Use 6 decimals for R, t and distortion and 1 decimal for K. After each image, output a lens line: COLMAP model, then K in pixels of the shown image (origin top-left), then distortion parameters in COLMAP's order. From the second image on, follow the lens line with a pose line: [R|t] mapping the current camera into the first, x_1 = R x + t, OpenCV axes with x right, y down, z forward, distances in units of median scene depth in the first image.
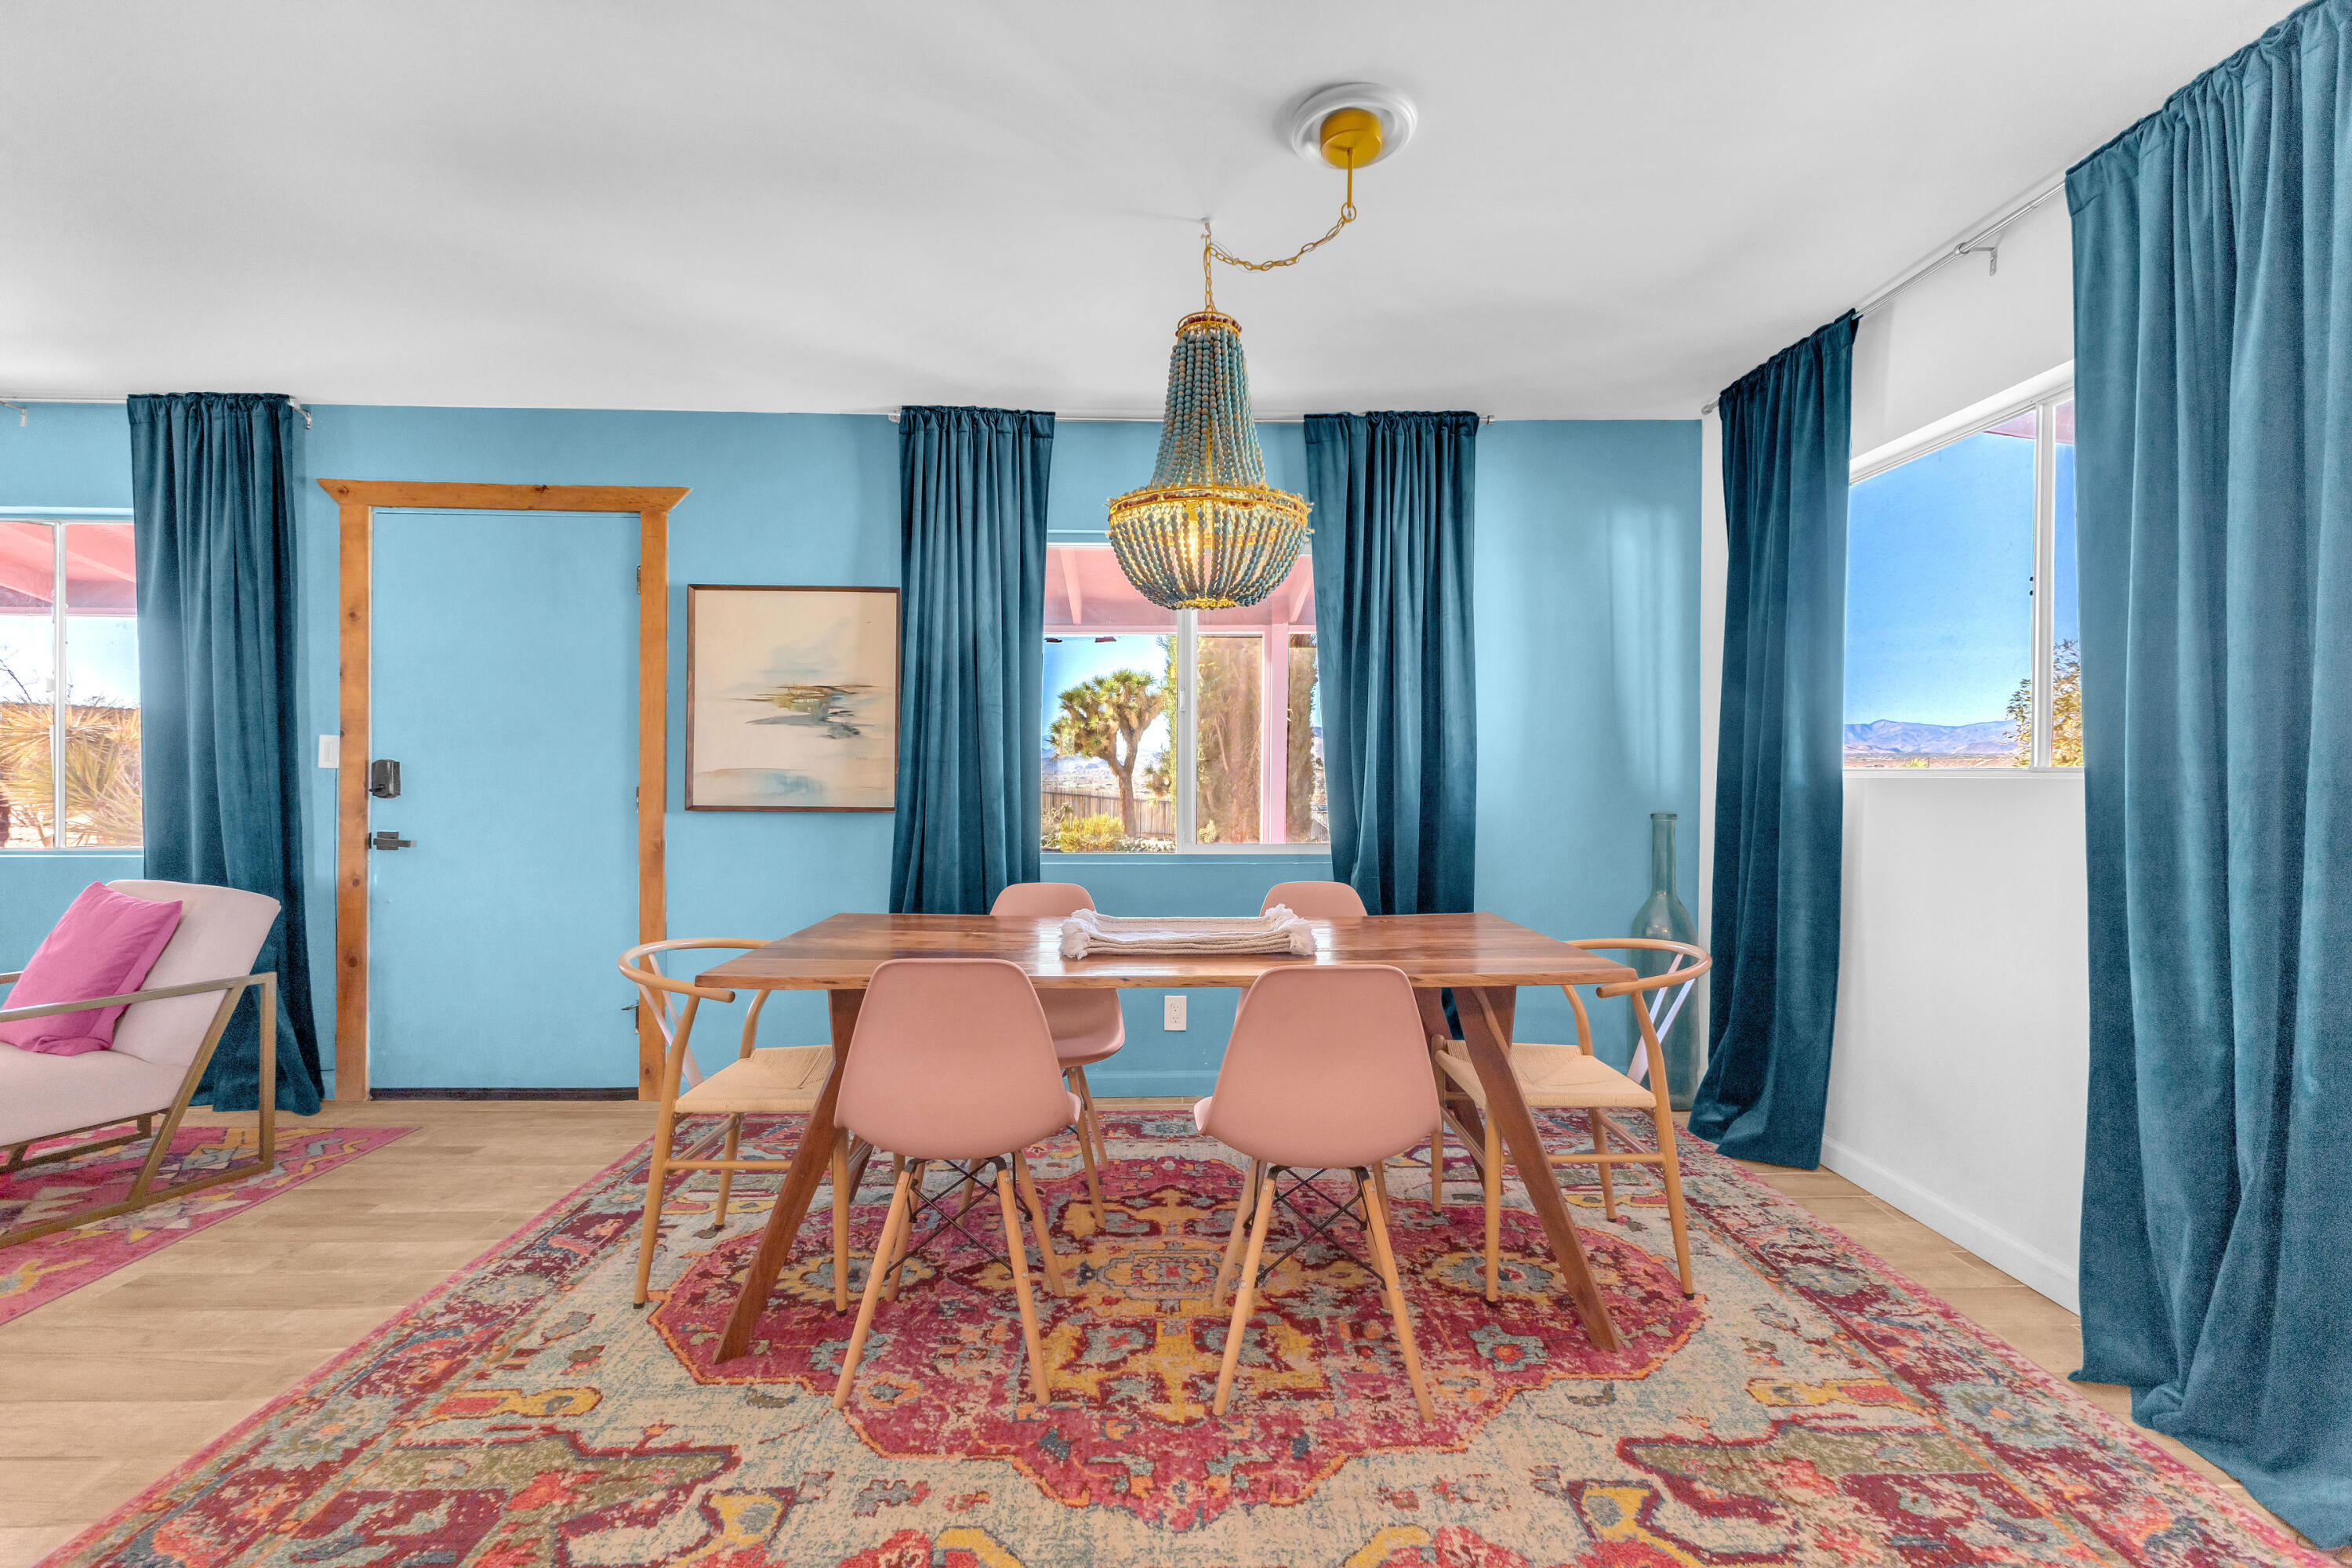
lens RADIAL K [[1006.9, 0, 1186.7], [0, 1006.9, 780.7], [0, 0, 1]] dist [0.010424, -0.002323]
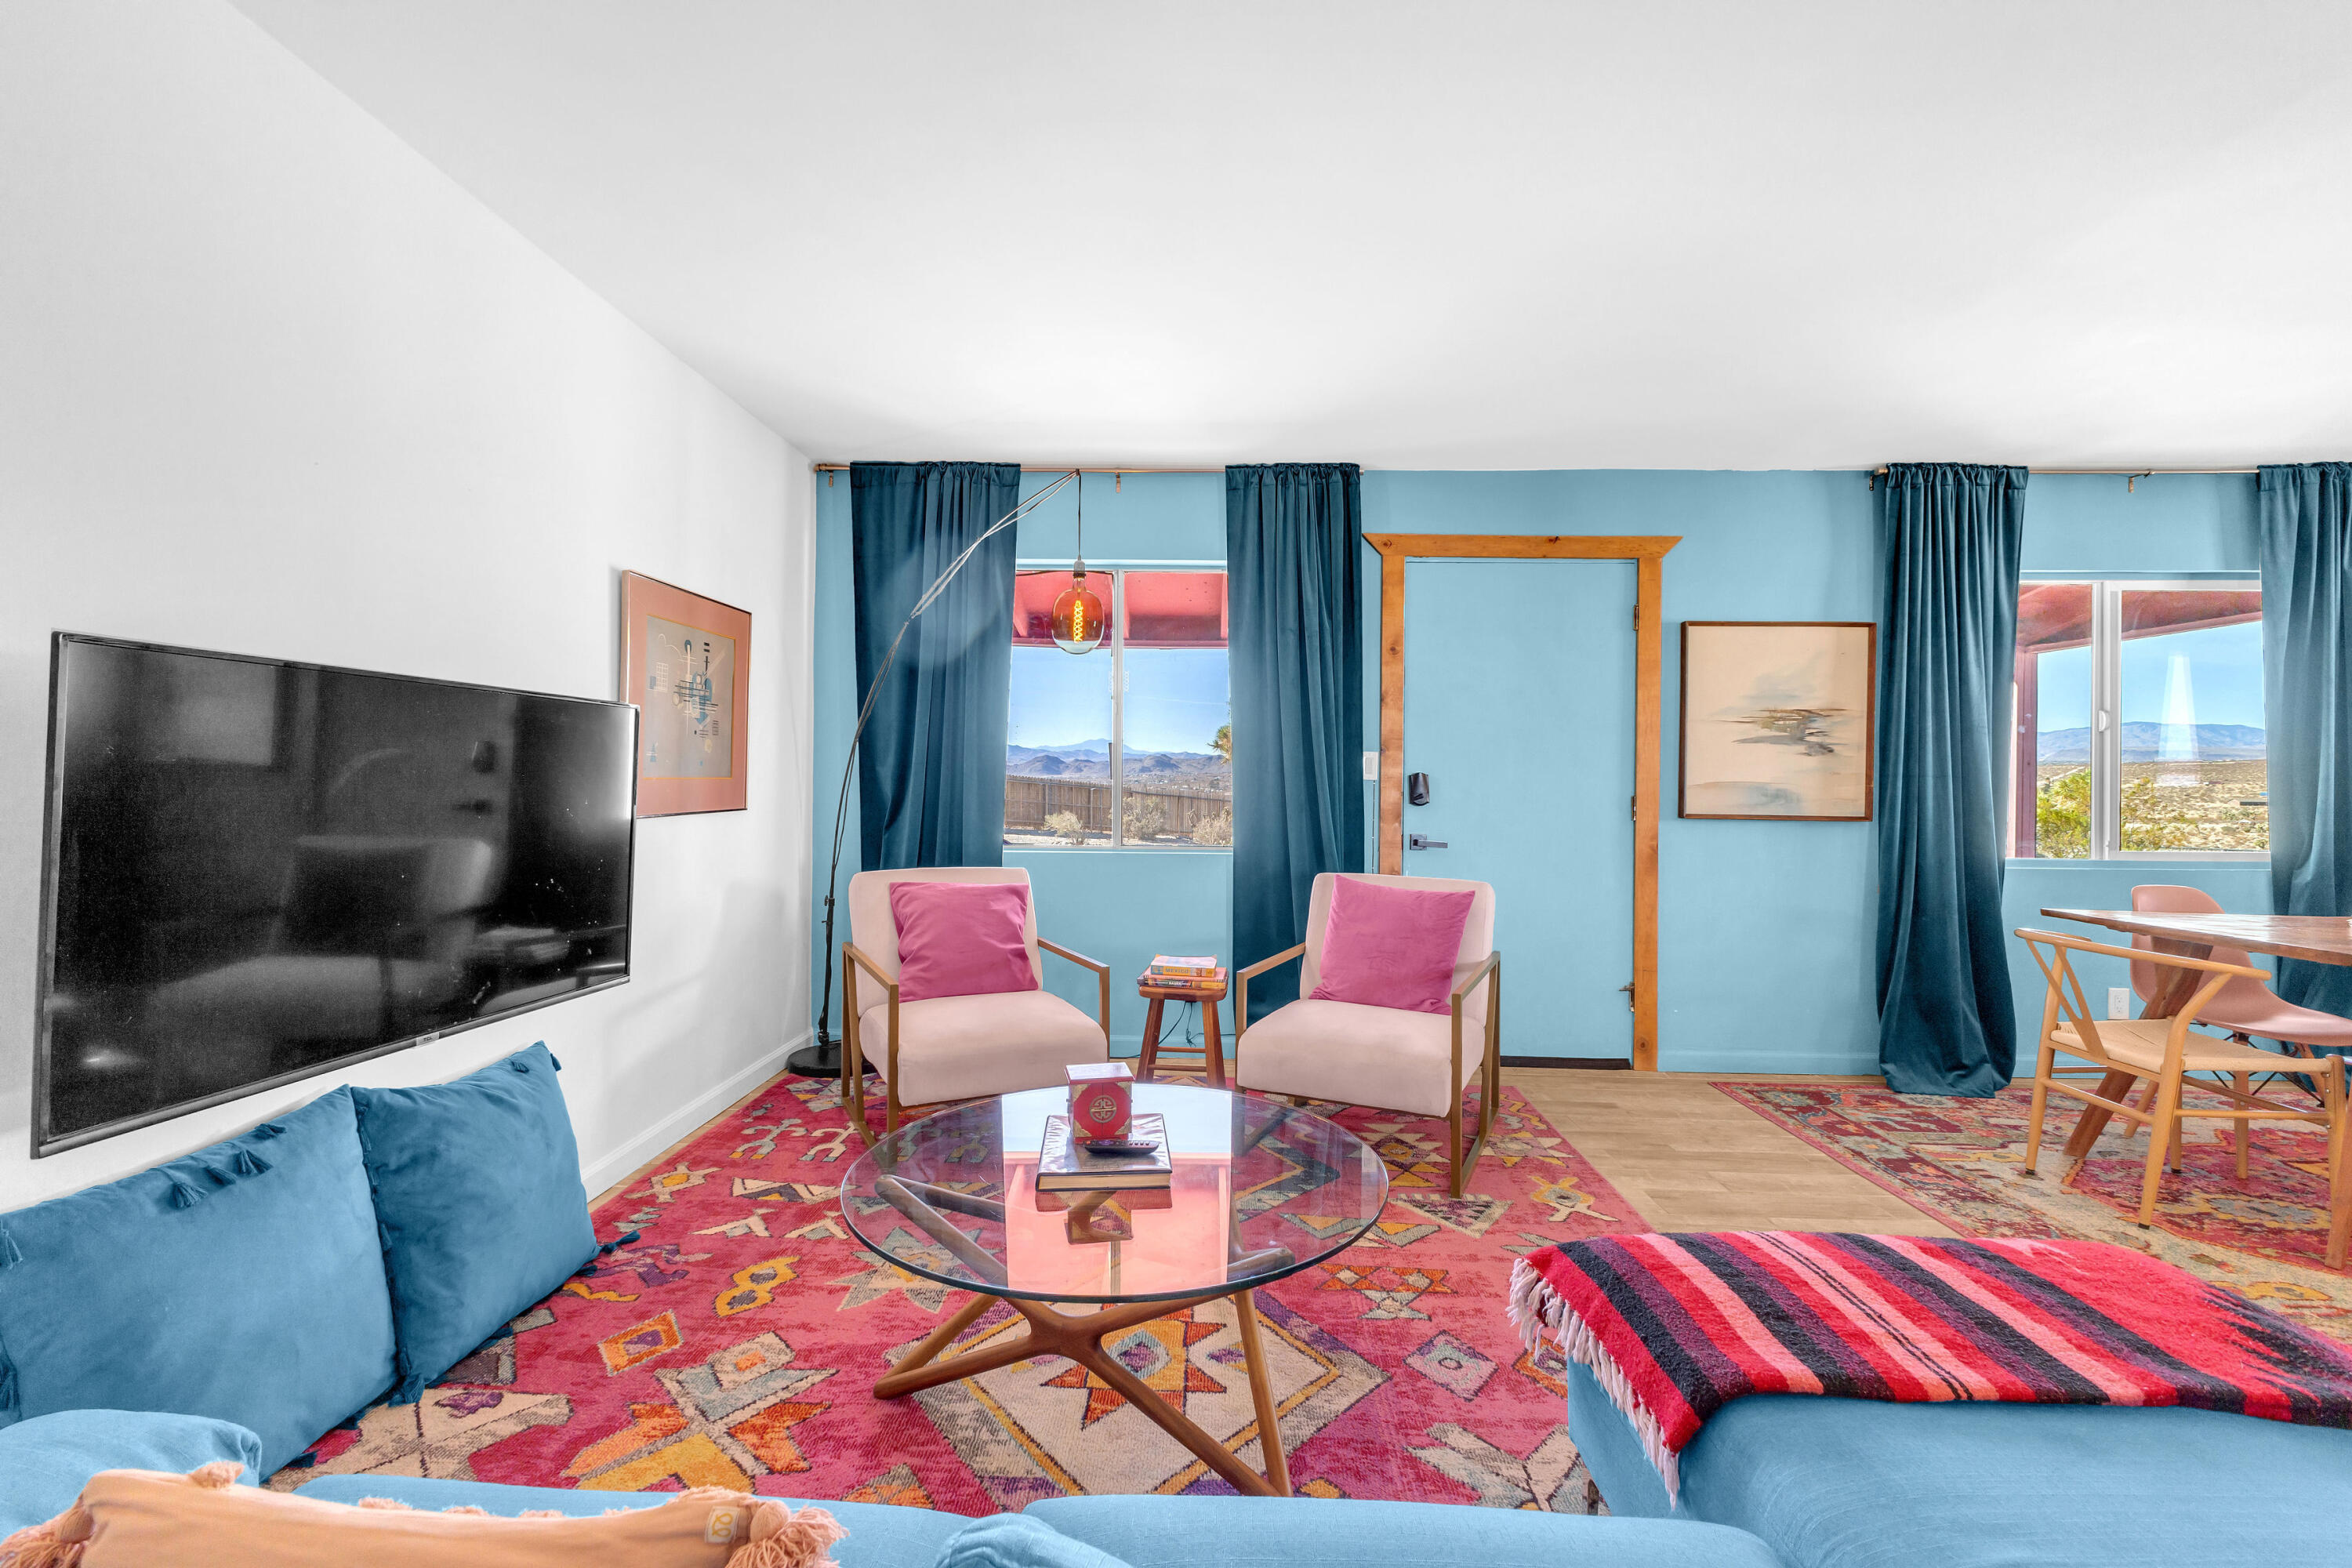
lens RADIAL K [[1006.9, 0, 1178.0], [0, 1006.9, 780.8], [0, 0, 1]] dist [0.010424, -0.002323]
pose [[0.998517, 0.005299, -0.054174, -1.032596], [-0.005558, 0.999974, -0.004635, -0.004400], [0.054148, 0.004929, 0.998521, -0.181841]]
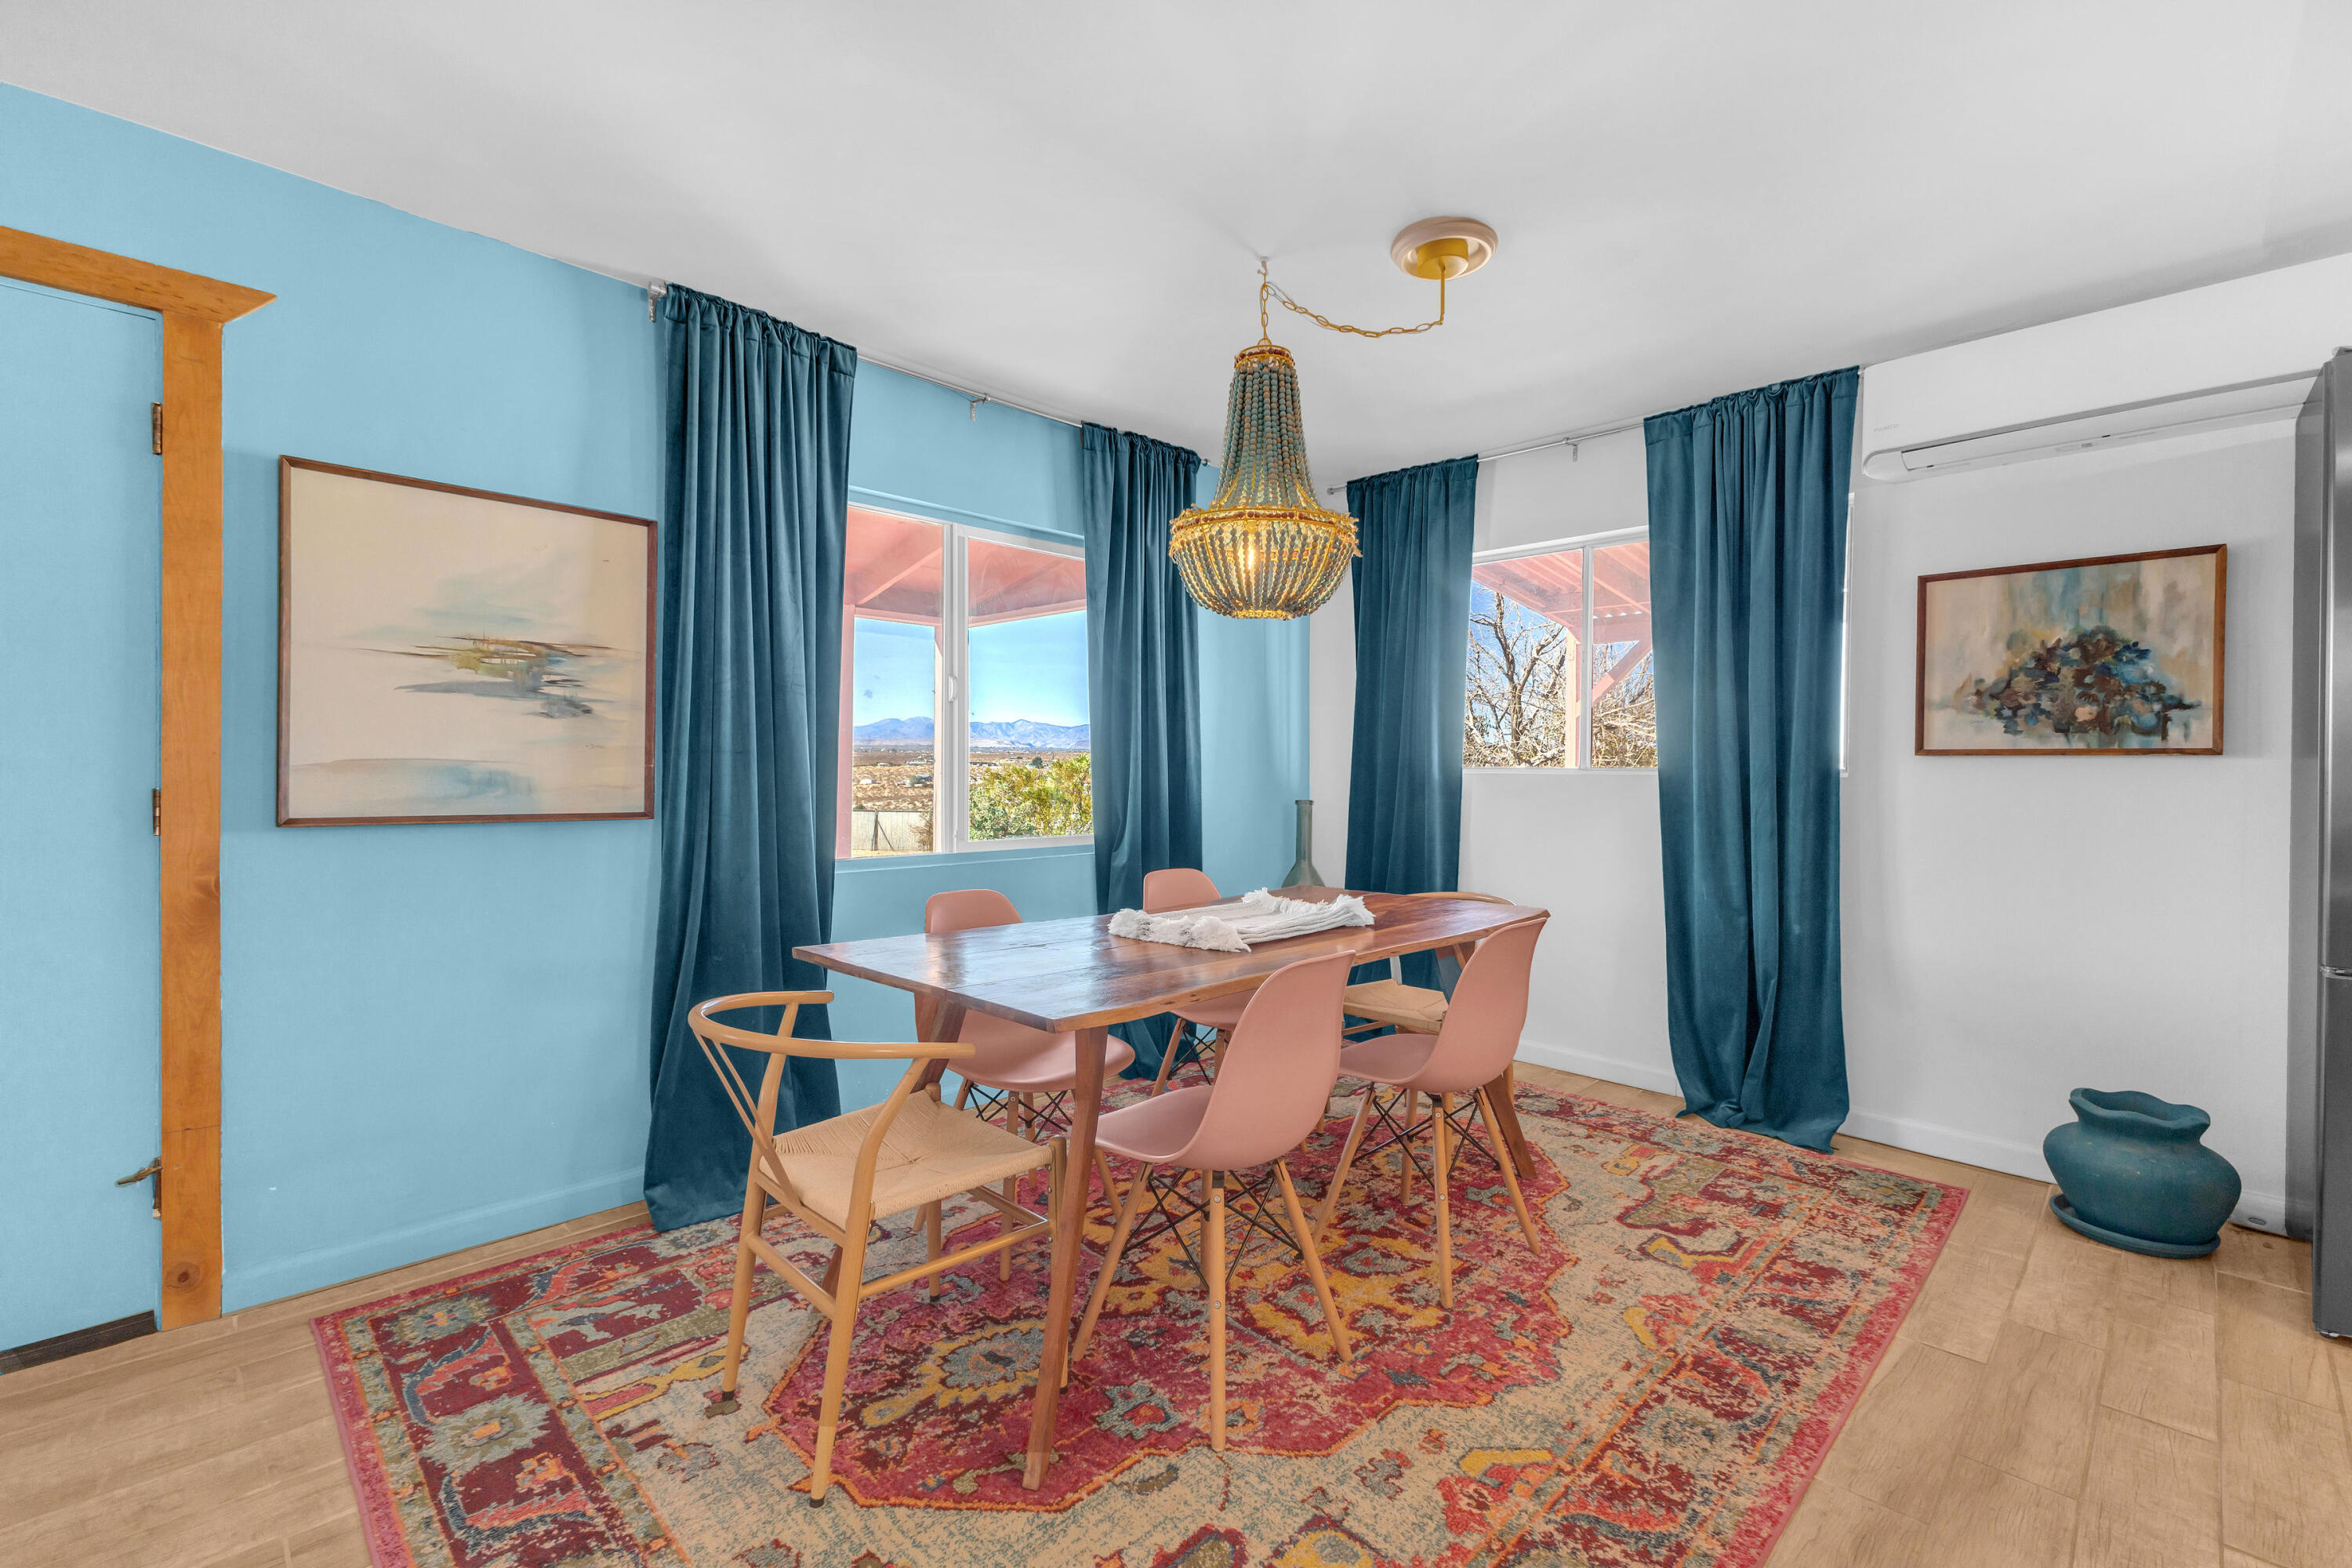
lens RADIAL K [[1006.9, 0, 1182.4], [0, 1006.9, 778.7], [0, 0, 1]] dist [0.010424, -0.002323]
pose [[0.725240, -0.005618, 0.688473, -0.534535], [-0.001161, 0.999955, 0.009382, -0.006252], [-0.688495, -0.007604, 0.725202, 0.184102]]
